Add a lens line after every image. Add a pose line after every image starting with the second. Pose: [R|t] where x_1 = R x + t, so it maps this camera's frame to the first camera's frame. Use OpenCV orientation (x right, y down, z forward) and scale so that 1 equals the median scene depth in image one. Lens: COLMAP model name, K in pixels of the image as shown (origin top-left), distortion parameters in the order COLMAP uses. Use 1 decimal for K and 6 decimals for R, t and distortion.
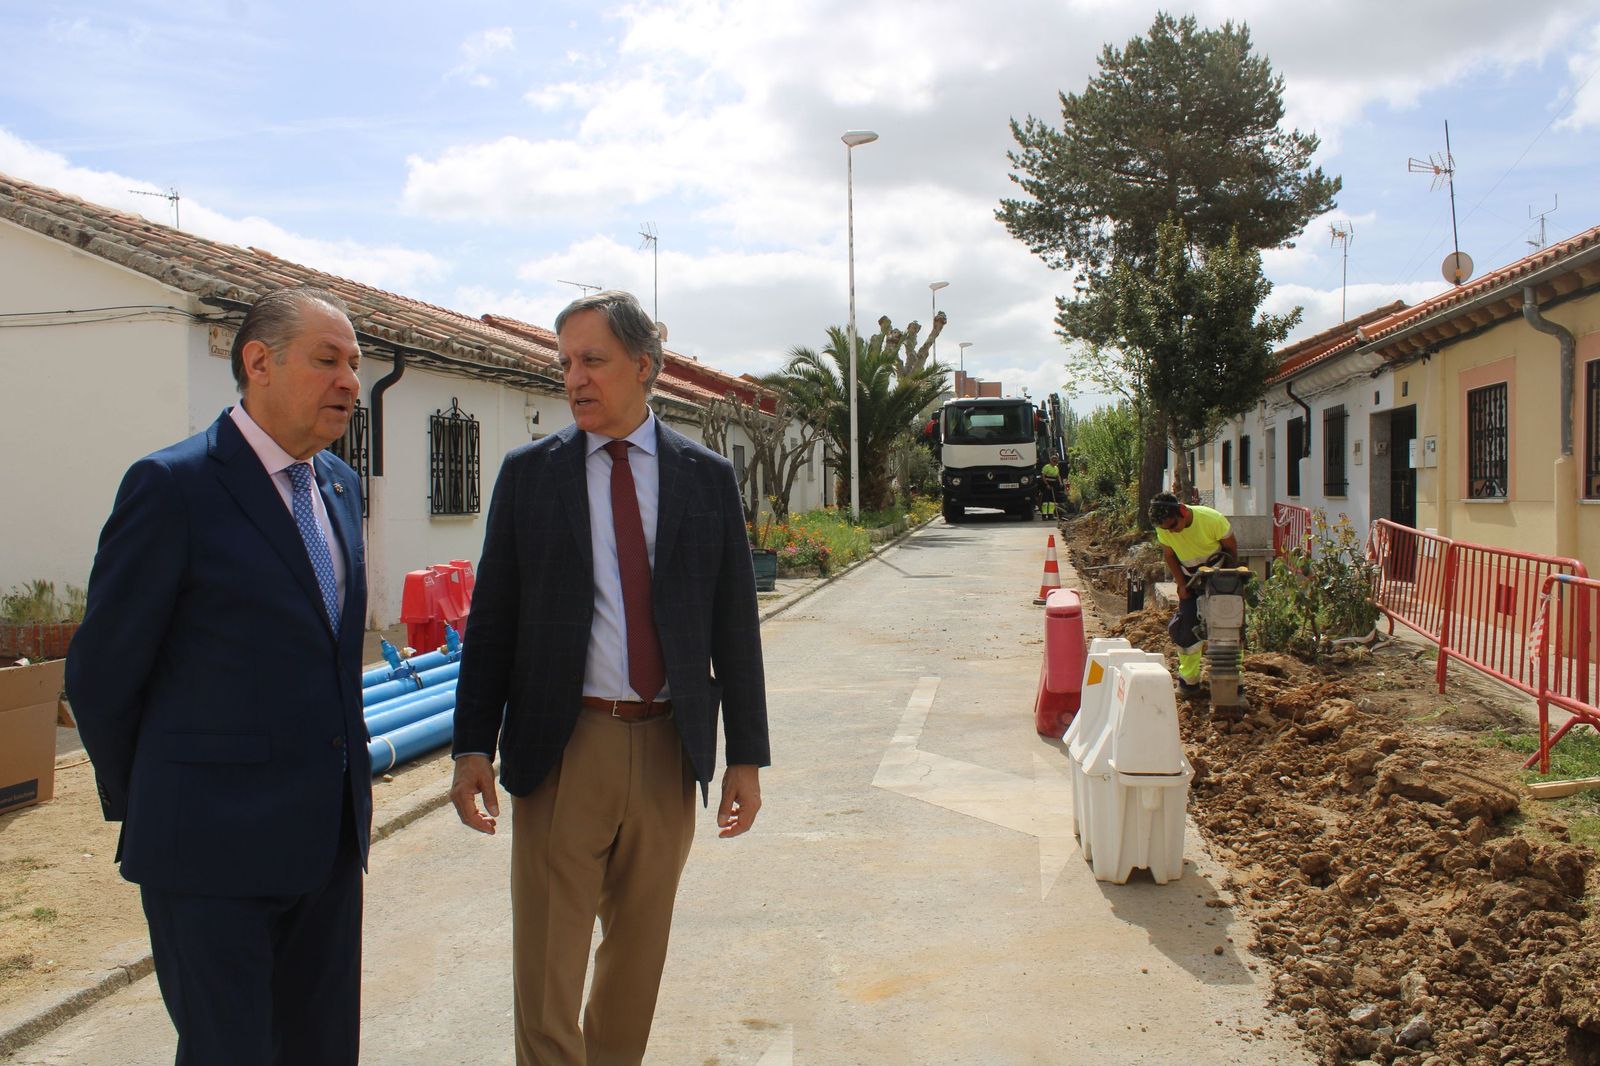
lens RADIAL K [[1338.3, 0, 796.2], [0, 1338.3, 545.1], [0, 0, 1]] dist [-0.164613, 0.134515]
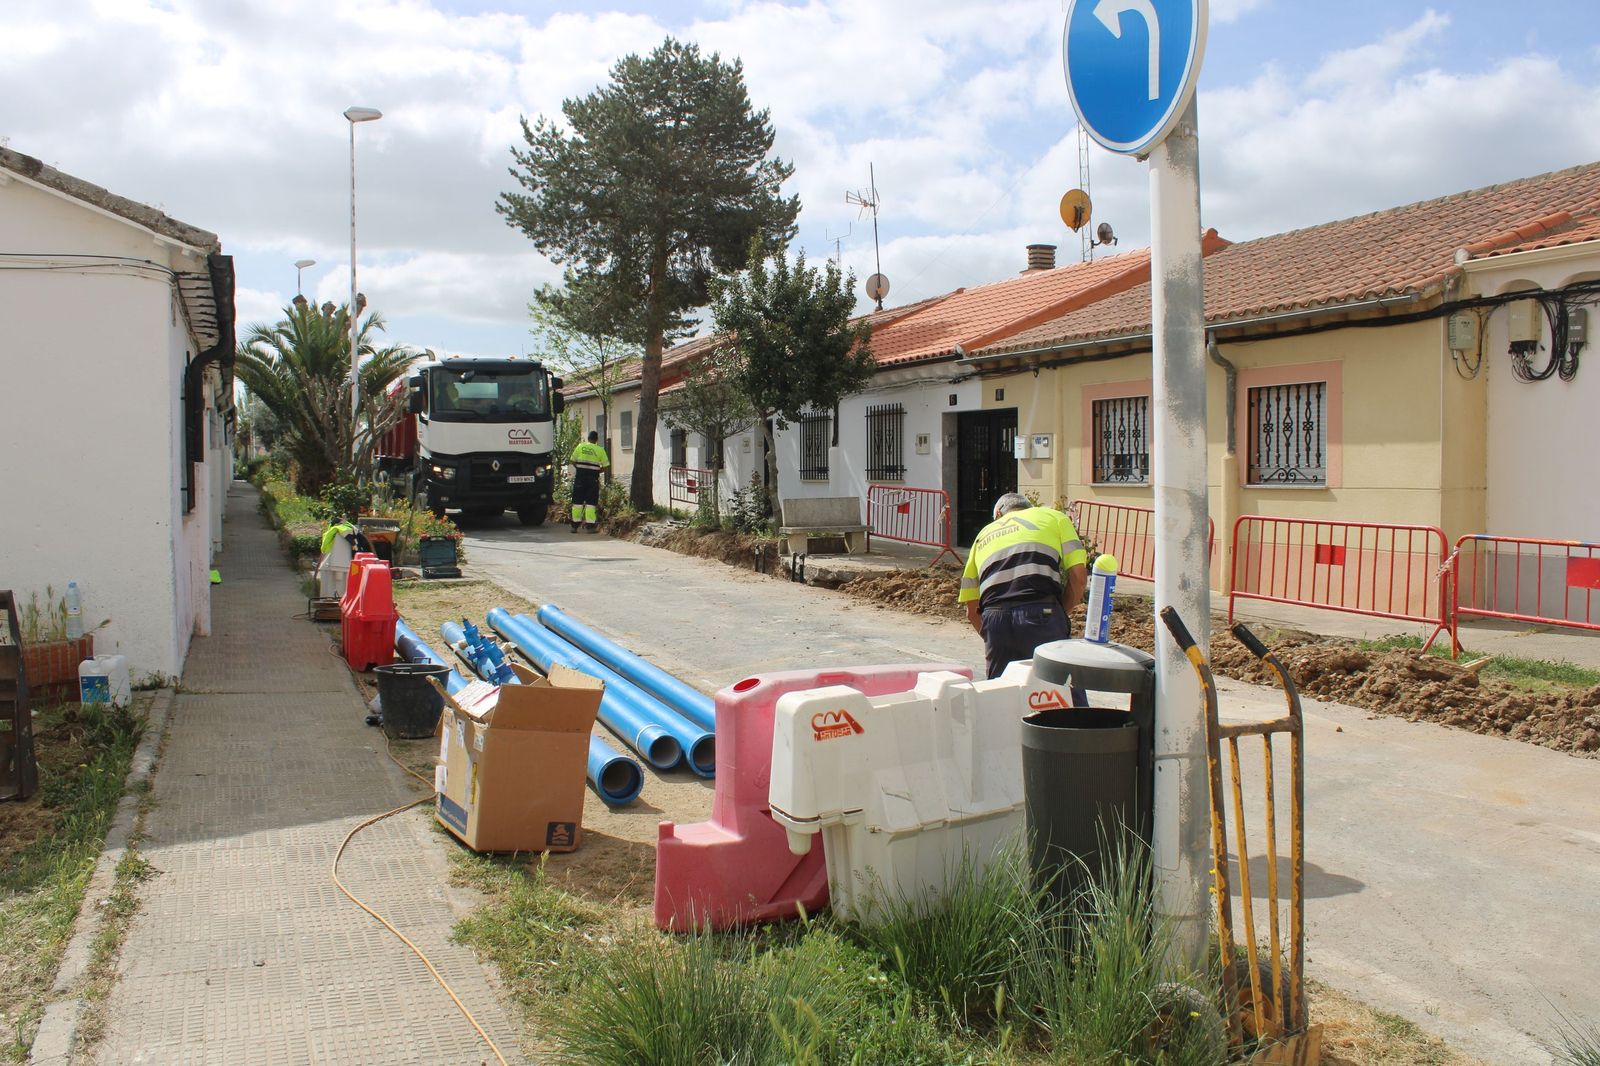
lens RADIAL K [[1332.1, 0, 776.1], [0, 1332.1, 539.9], [0, 0, 1]] dist [-0.156807, 0.109681]
pose [[0.836667, -0.024915, 0.547145, -0.400843], [0.019643, 0.999687, 0.015485, -0.004696], [-0.547360, -0.002208, 0.836895, 0.049118]]
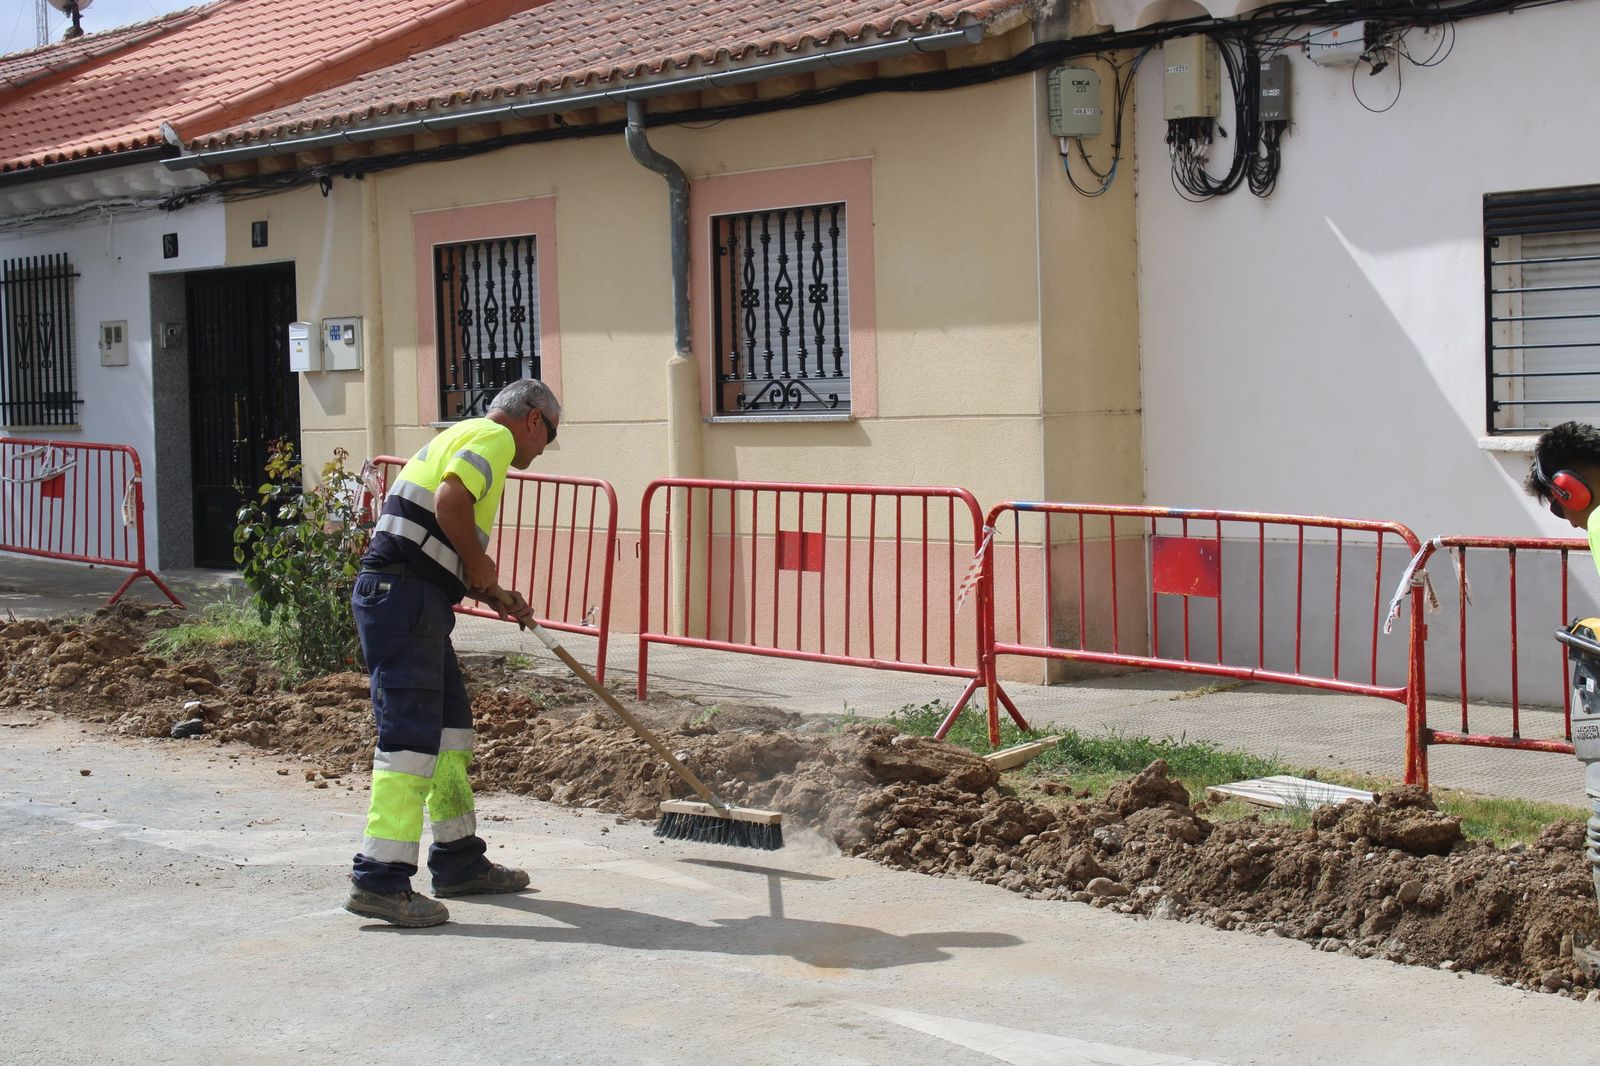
lens RADIAL K [[3115.4, 0, 857.3], [0, 3115.4, 575.6], [0, 0, 1]] dist [0.011257, 0.000000]
pose [[0.660349, -0.053205, 0.749072, -0.389007], [0.048010, 0.998438, 0.028594, 0.003751], [-0.749423, 0.017081, 0.661871, -0.108126]]
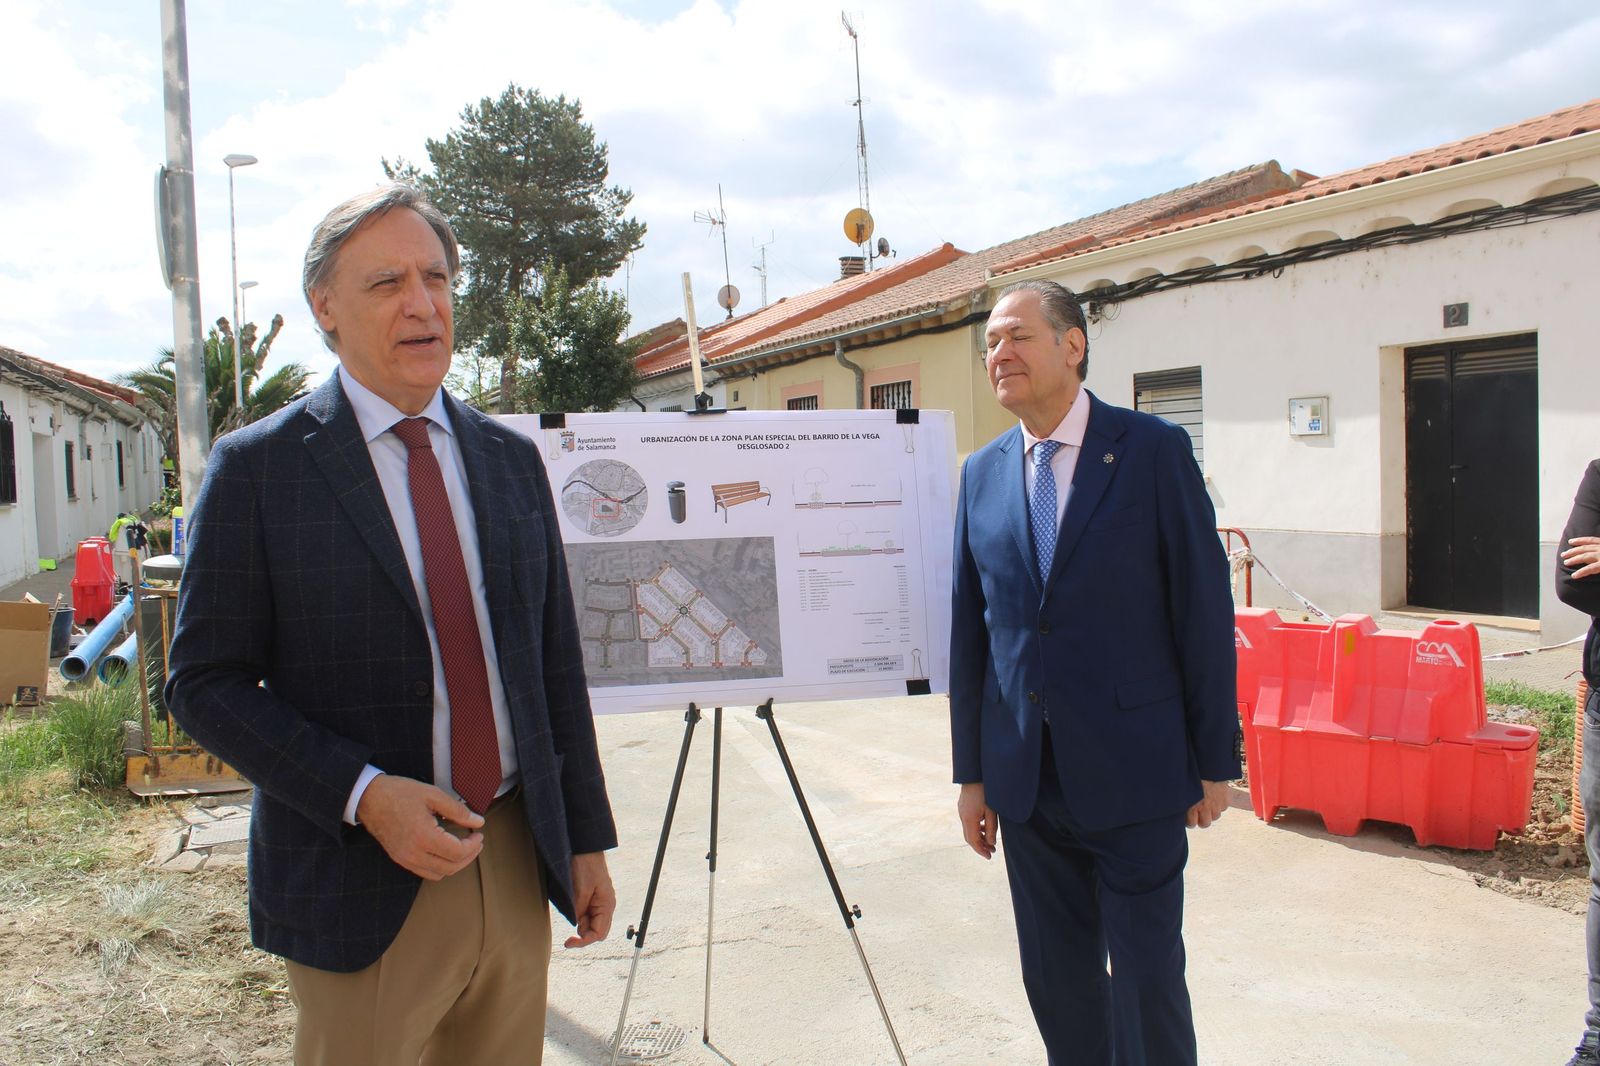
lens RADIAL K [[1332.1, 0, 802.5], [0, 1332.1, 530.1], [0, 0, 1]] dist [-0.156807, 0.109681]
pose [[0.838831, -0.040860, 0.542857, -0.271717], [0.042032, 0.999064, 0.010249, 0.015983], [-0.542767, 0.014220, 0.839763, -0.274538]]
